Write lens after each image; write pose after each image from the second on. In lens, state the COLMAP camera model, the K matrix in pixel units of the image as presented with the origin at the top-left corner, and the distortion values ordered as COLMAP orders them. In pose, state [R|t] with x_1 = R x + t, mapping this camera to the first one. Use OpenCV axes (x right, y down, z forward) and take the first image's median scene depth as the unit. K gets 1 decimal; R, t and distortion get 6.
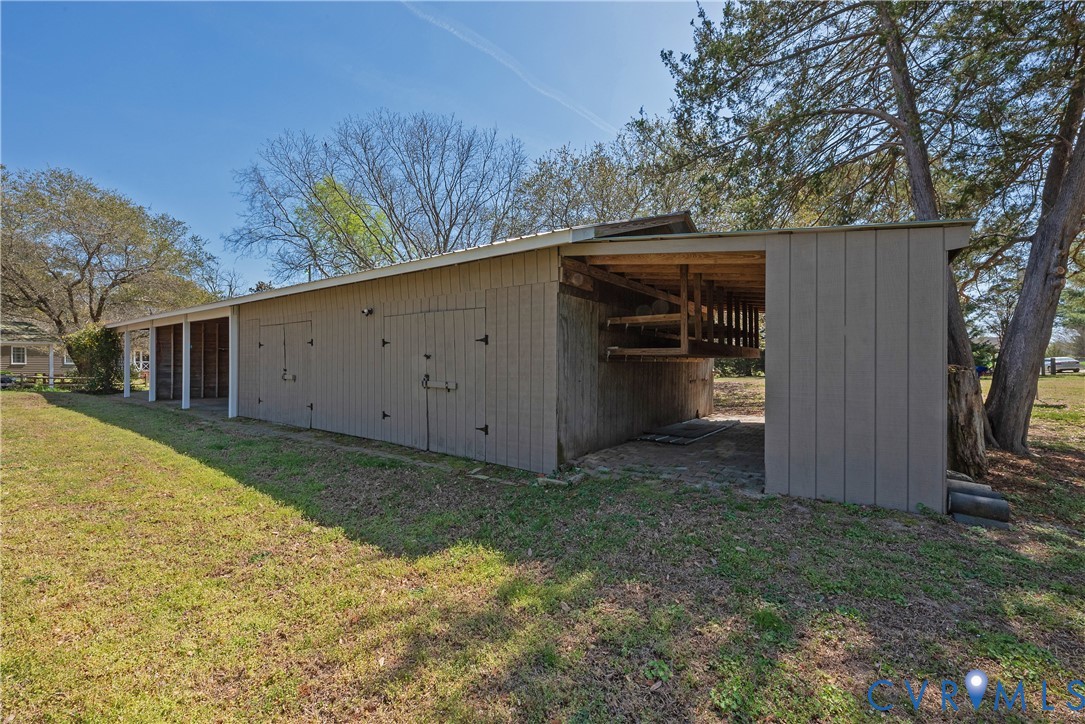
lens RADIAL K [[436.8, 0, 541.3], [0, 436.8, 360.7], [0, 0, 1]] dist [0.002848, 0.000444]
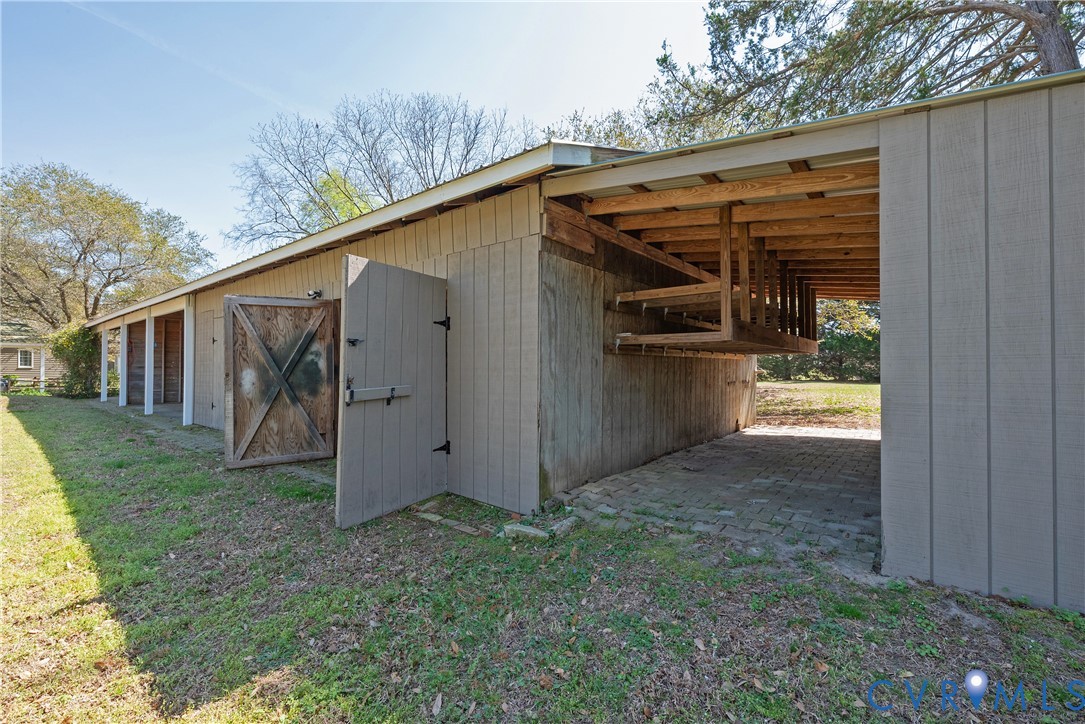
lens RADIAL K [[445.7, 0, 544.1], [0, 445.7, 361.6], [0, 0, 1]] dist [0.000294, -0.000451]
pose [[0.998855, -0.001550, -0.047809, 0.053576], [0.001107, 0.999956, -0.009292, 0.017474], [0.047821, 0.009228, 0.998813, 0.206917]]
